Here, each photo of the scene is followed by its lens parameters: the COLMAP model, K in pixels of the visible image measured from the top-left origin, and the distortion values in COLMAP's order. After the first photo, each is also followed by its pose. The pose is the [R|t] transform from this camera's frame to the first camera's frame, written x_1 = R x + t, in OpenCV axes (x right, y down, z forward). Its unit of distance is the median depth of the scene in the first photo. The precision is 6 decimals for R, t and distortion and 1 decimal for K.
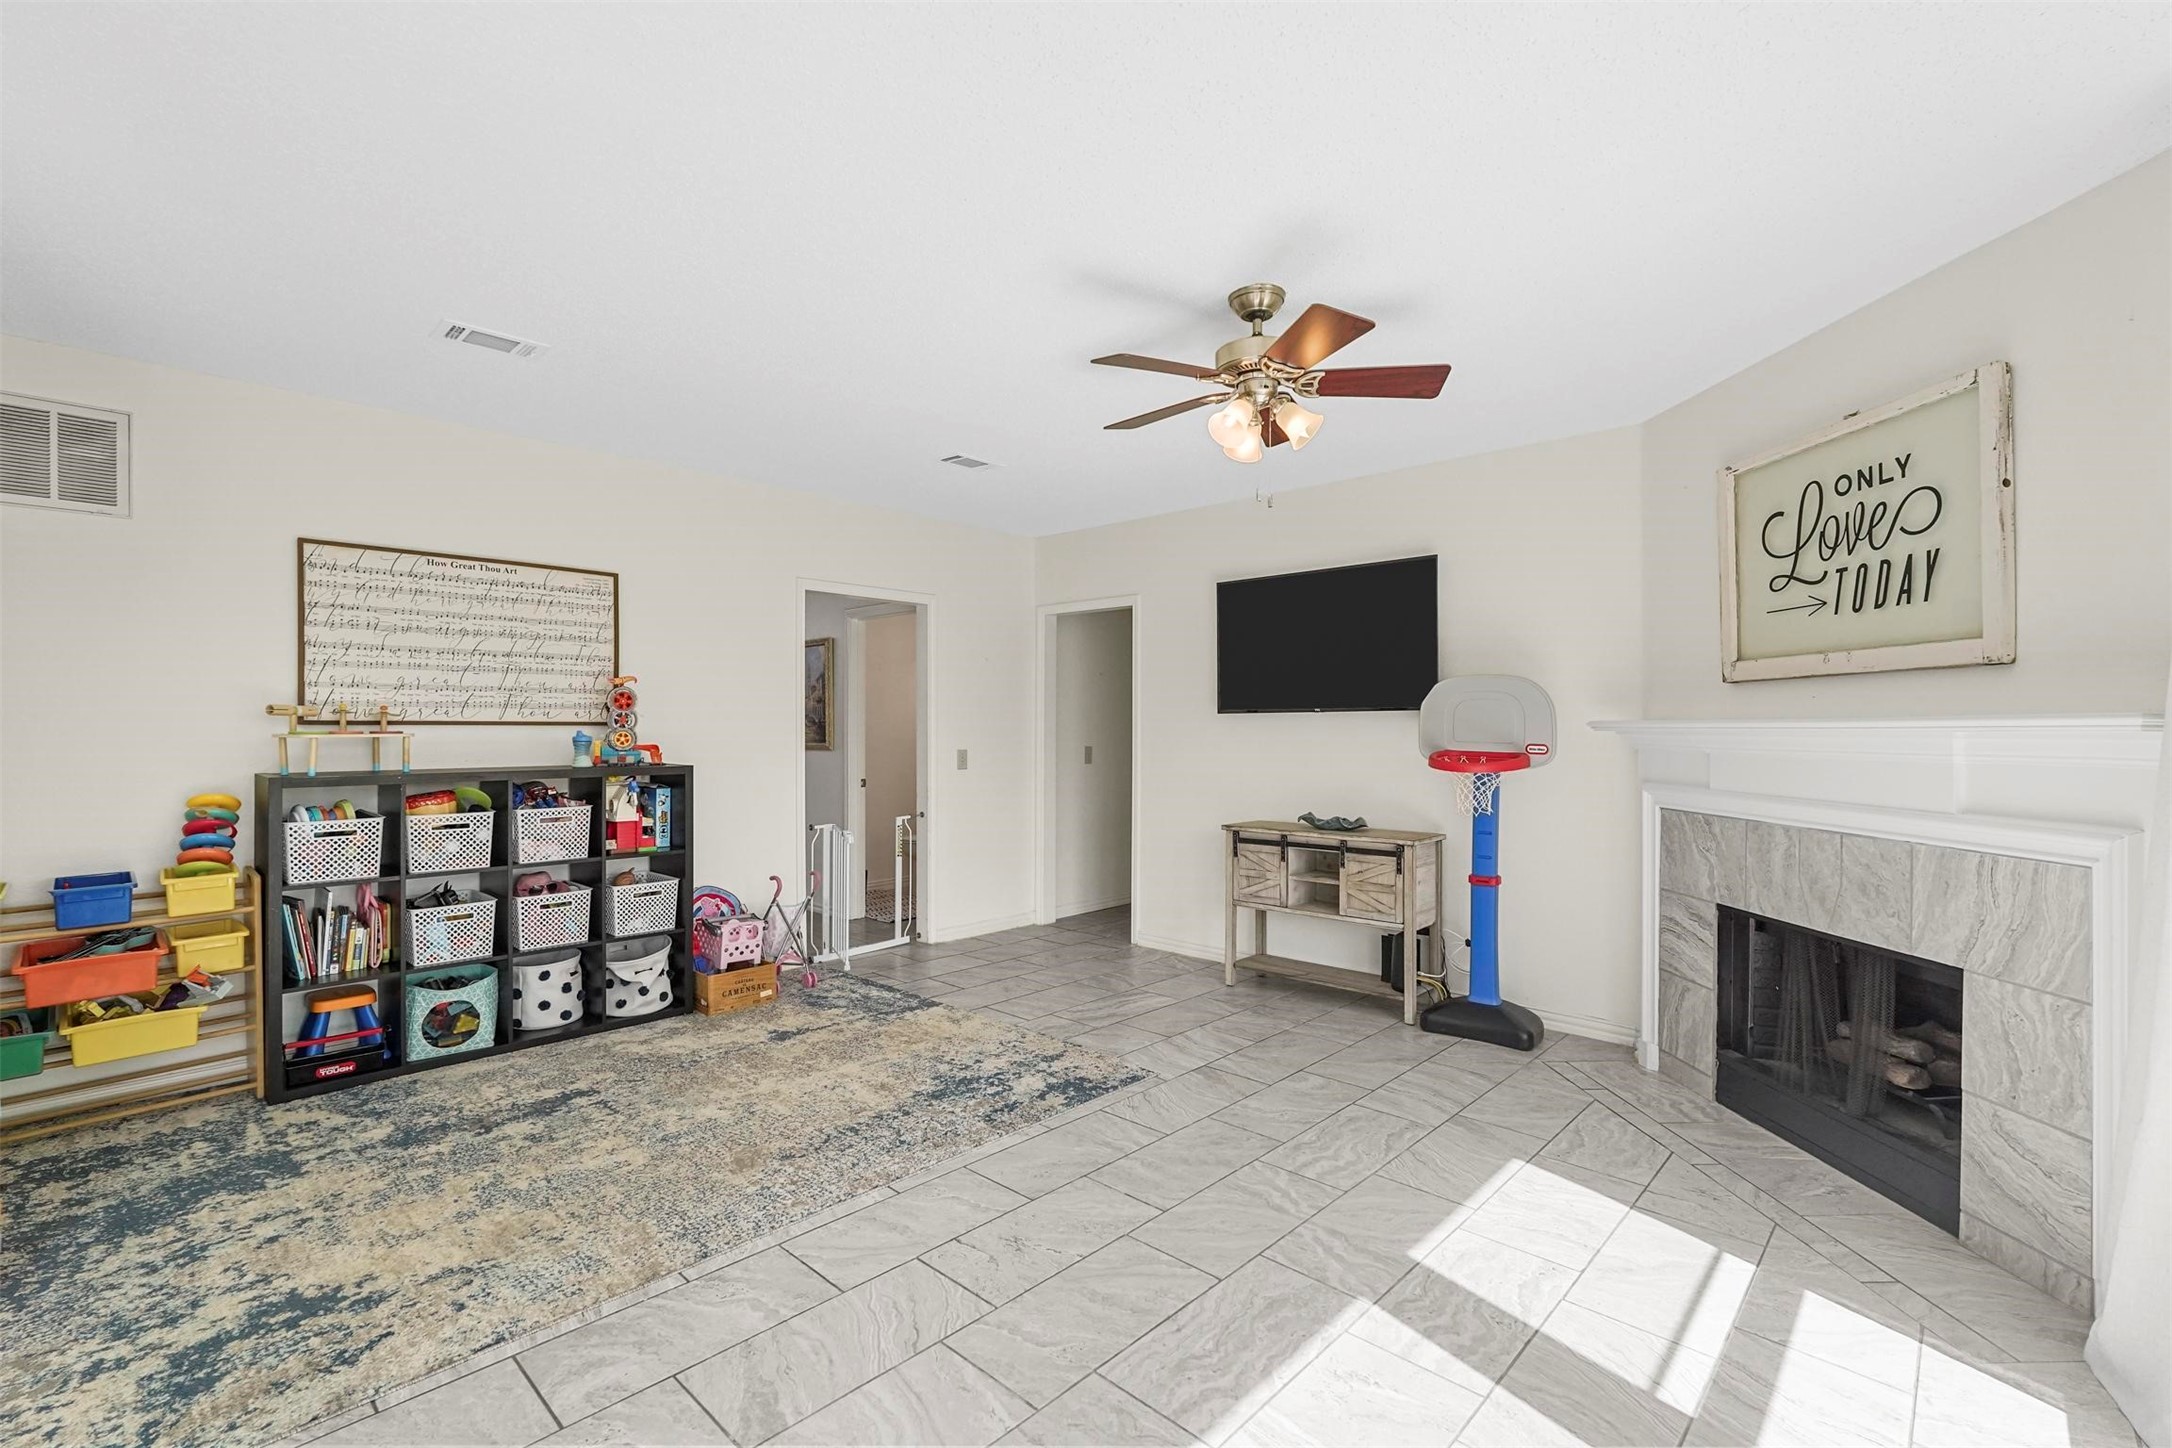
lens RADIAL K [[961.7, 0, 1088.2], [0, 961.7, 726.7], [0, 0, 1]] dist [-0.016735, 0.008769]
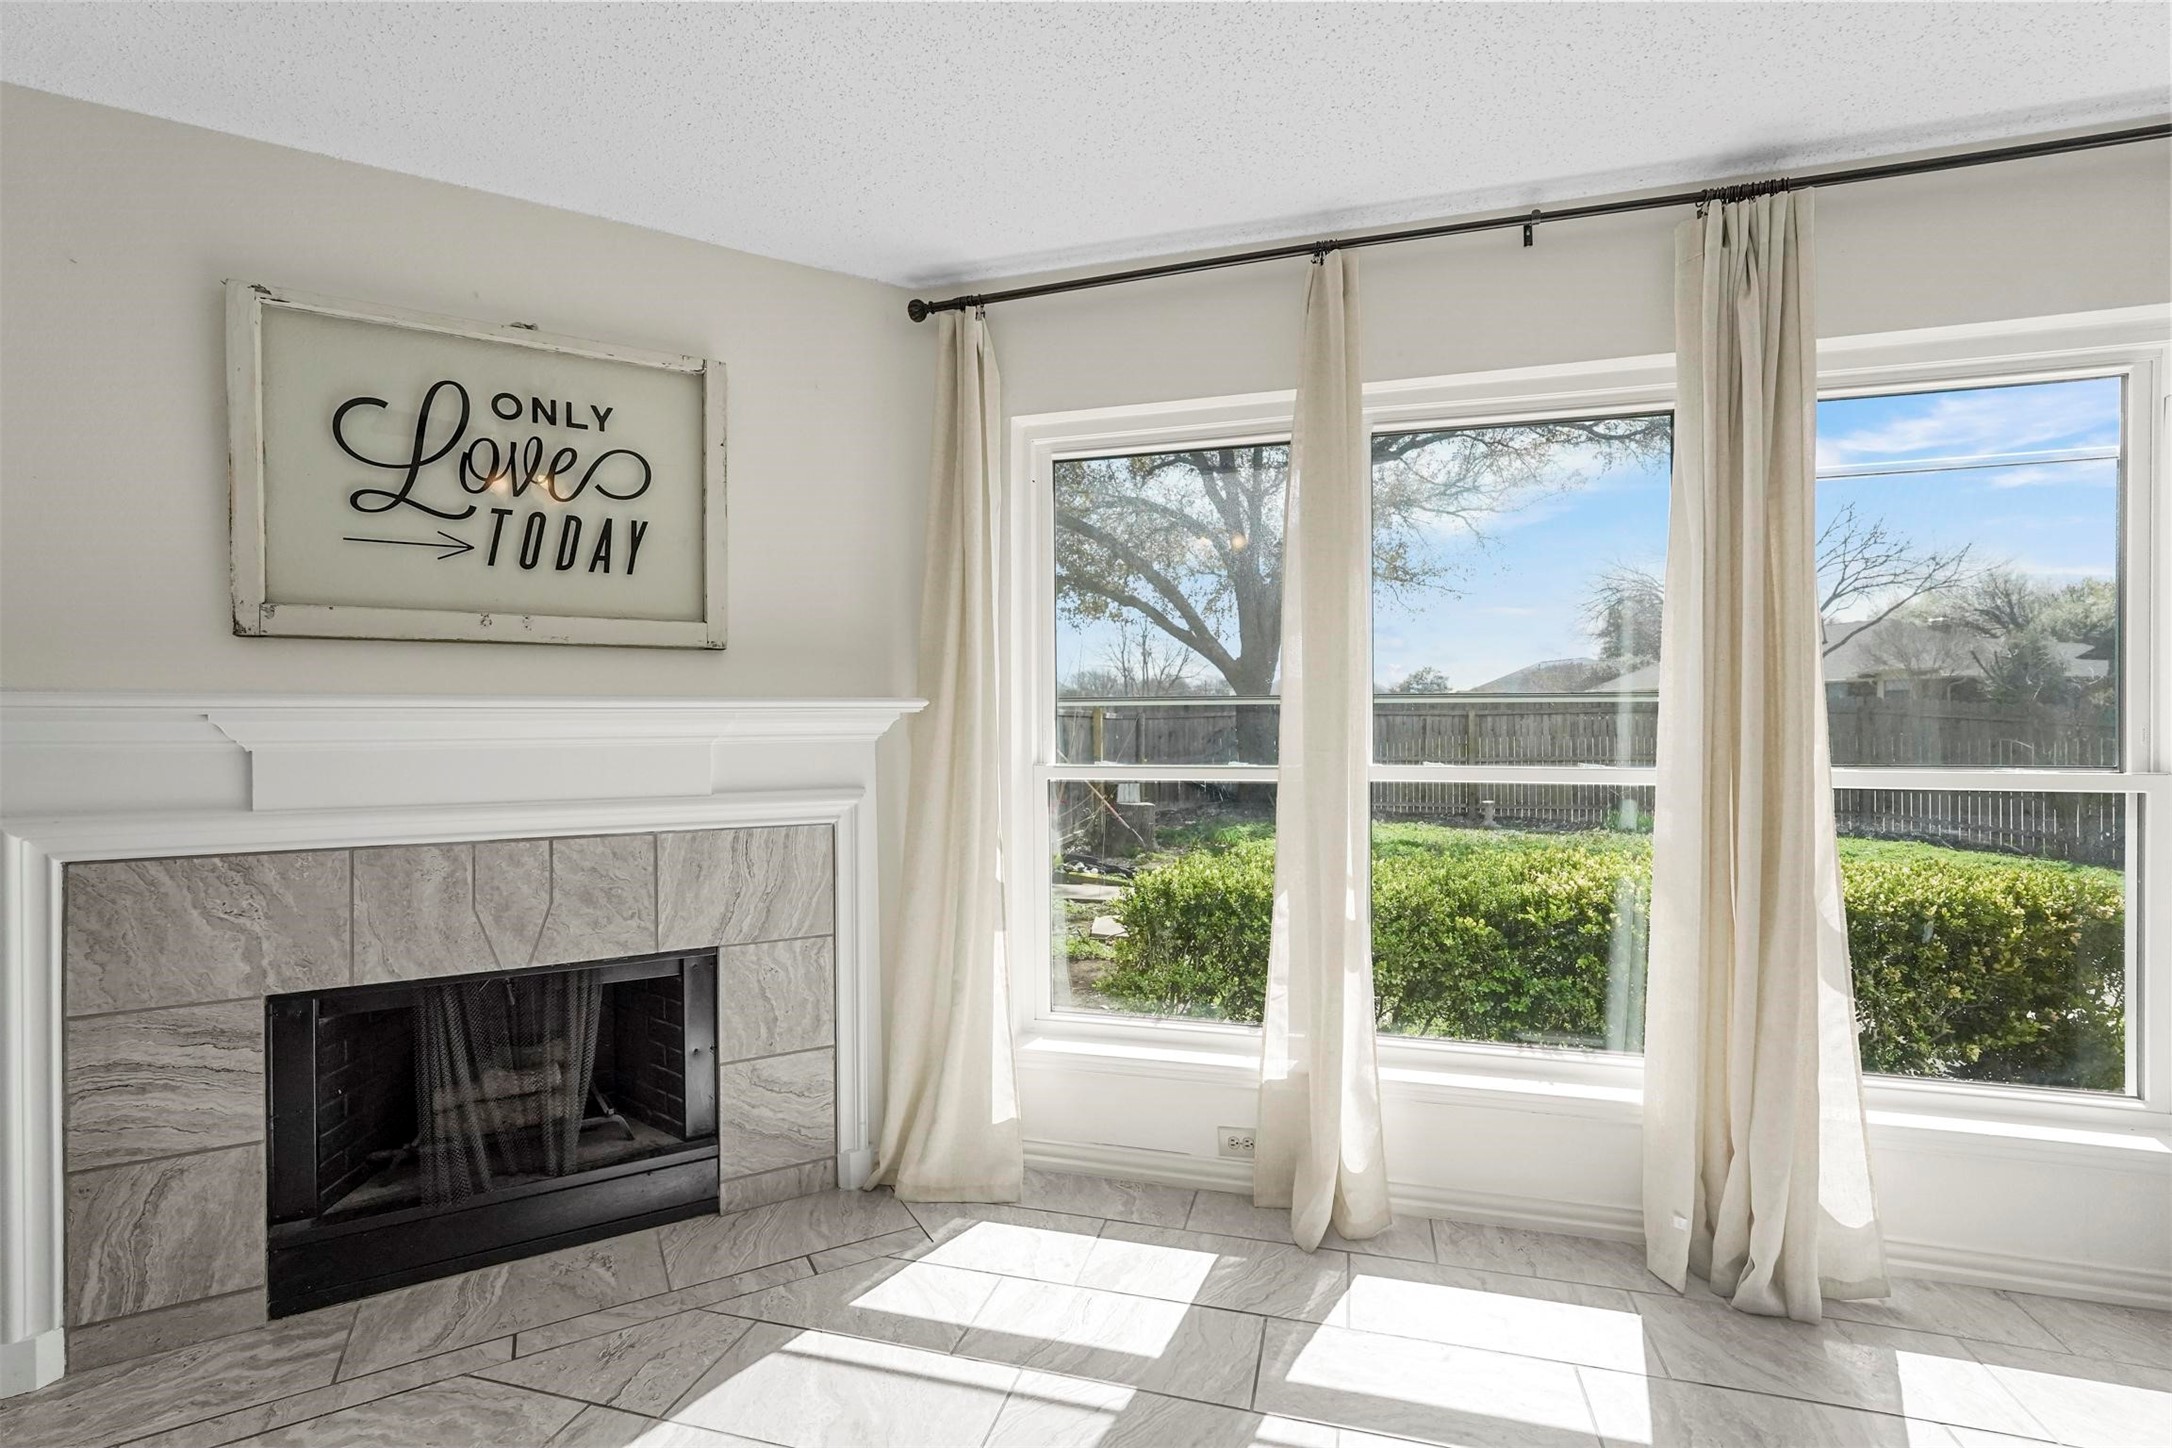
lens RADIAL K [[965.4, 0, 1083.1], [0, 965.4, 730.8], [0, 0, 1]] dist [-0.011643, 0.007882]
pose [[-0.461541, -0.000431, 0.887119, -0.134589], [0.006640, 0.999970, 0.003940, 0.017180], [-0.887094, 0.007709, -0.461524, 0.864417]]
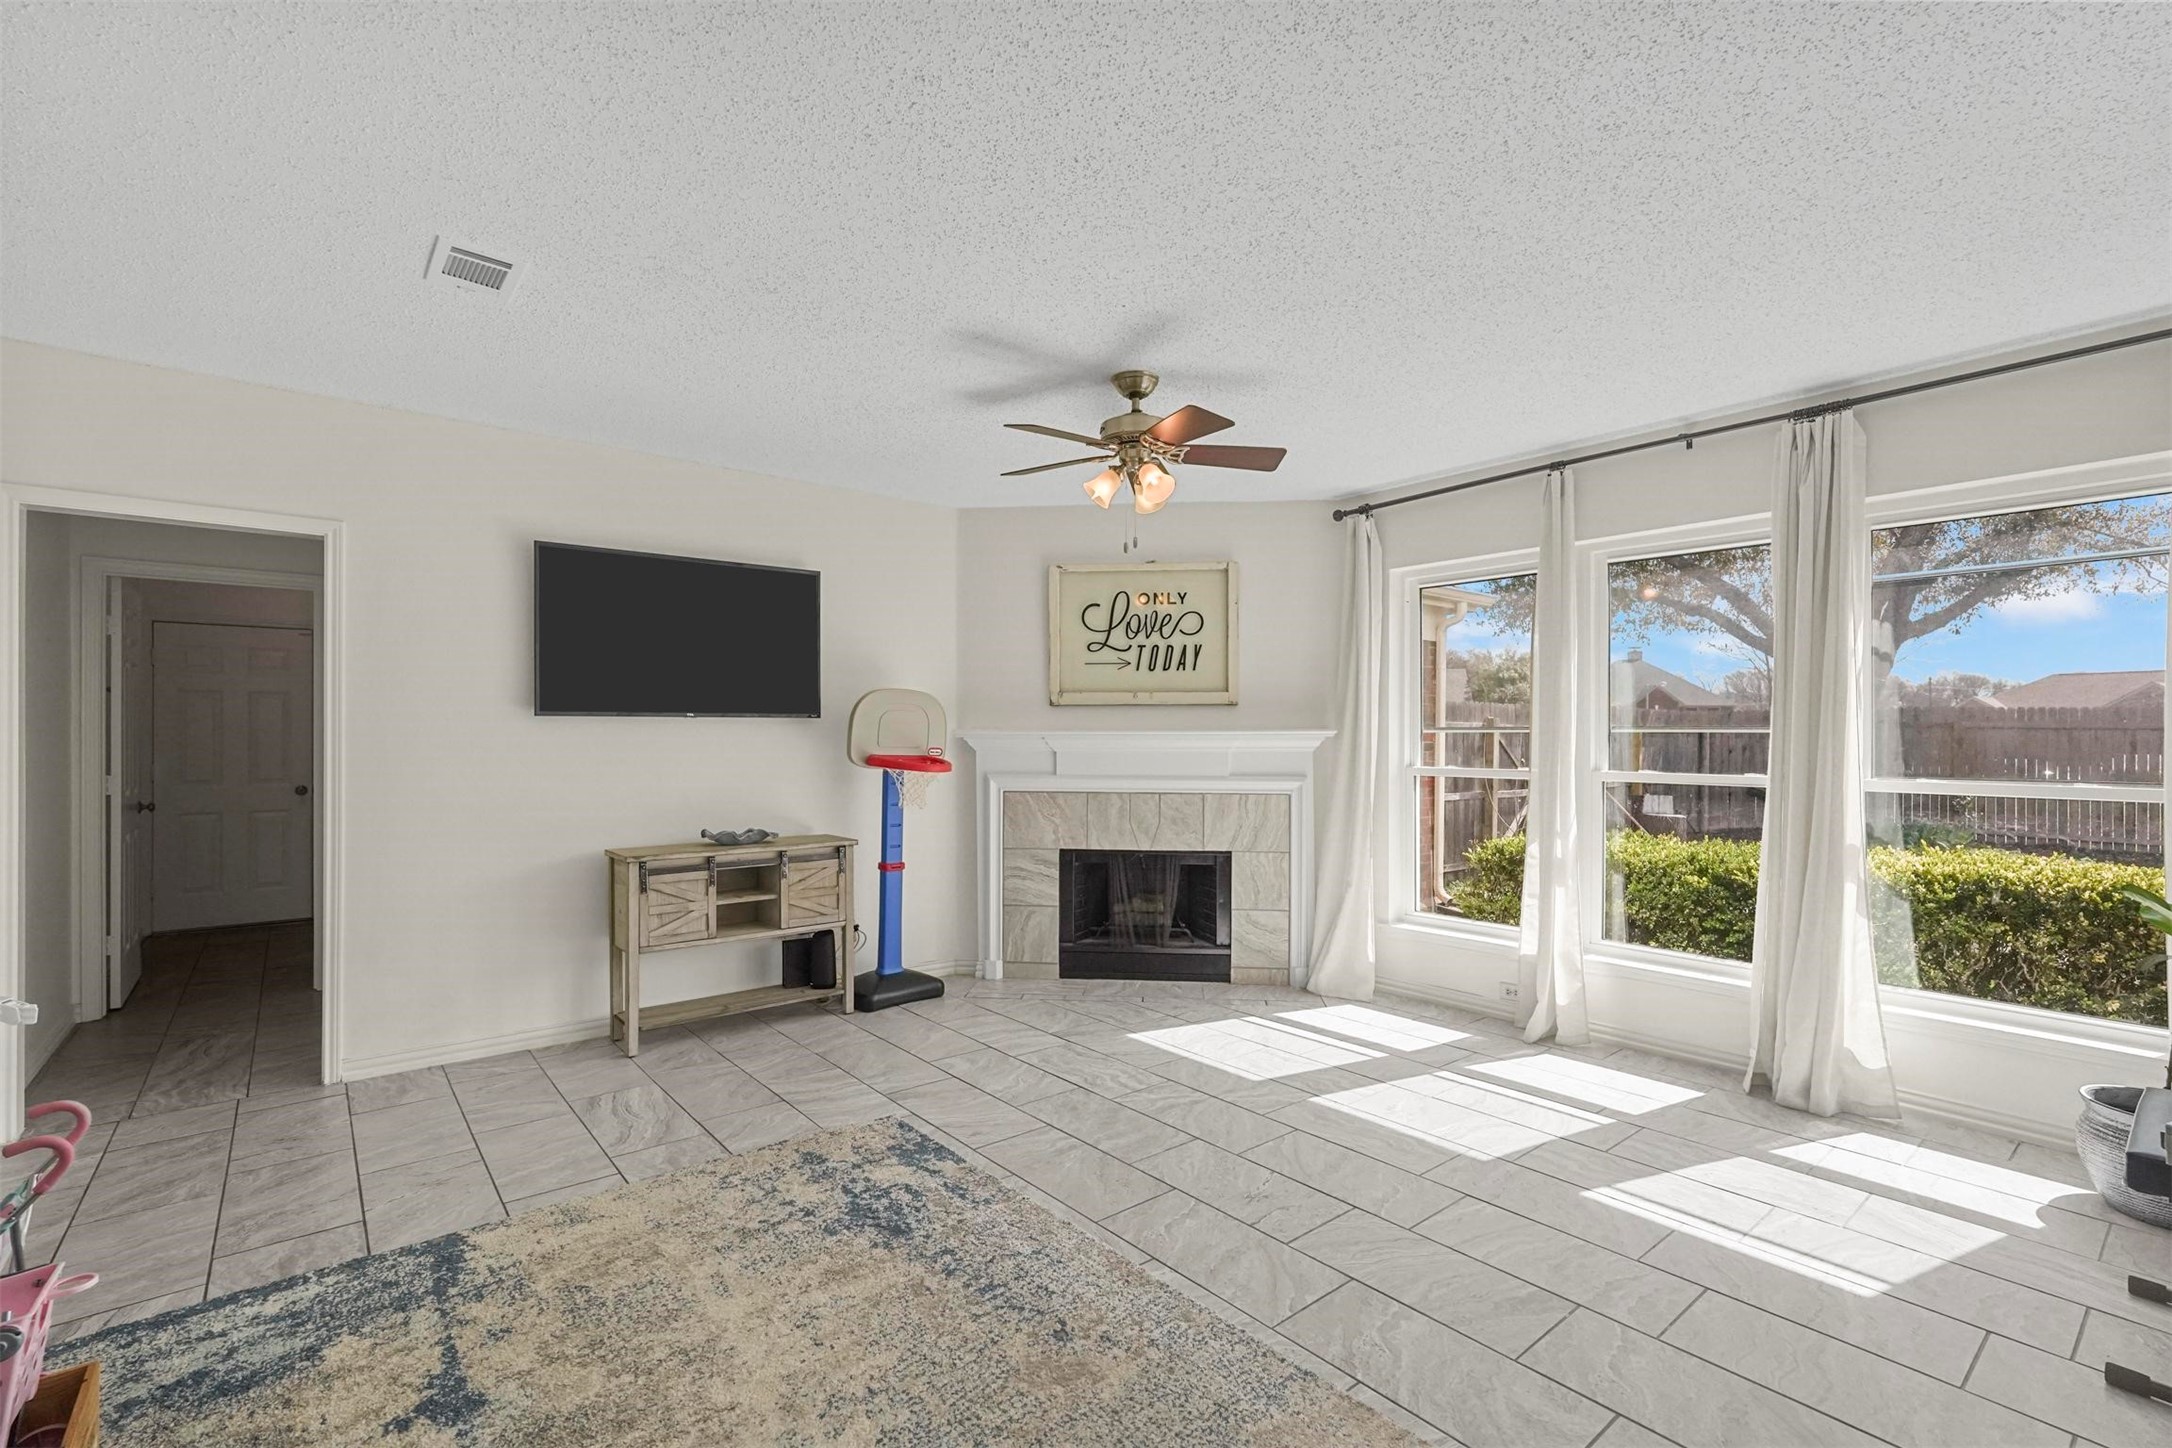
lens RADIAL K [[965.4, 0, 1083.1], [0, 965.4, 730.8], [0, 0, 1]] dist [-0.011643, 0.007882]
pose [[0.127792, 0.005760, 0.991784, -0.925377], [-0.000603, 0.999983, -0.005730, 0.003551], [-0.991801, 0.000134, 0.127794, 0.806319]]
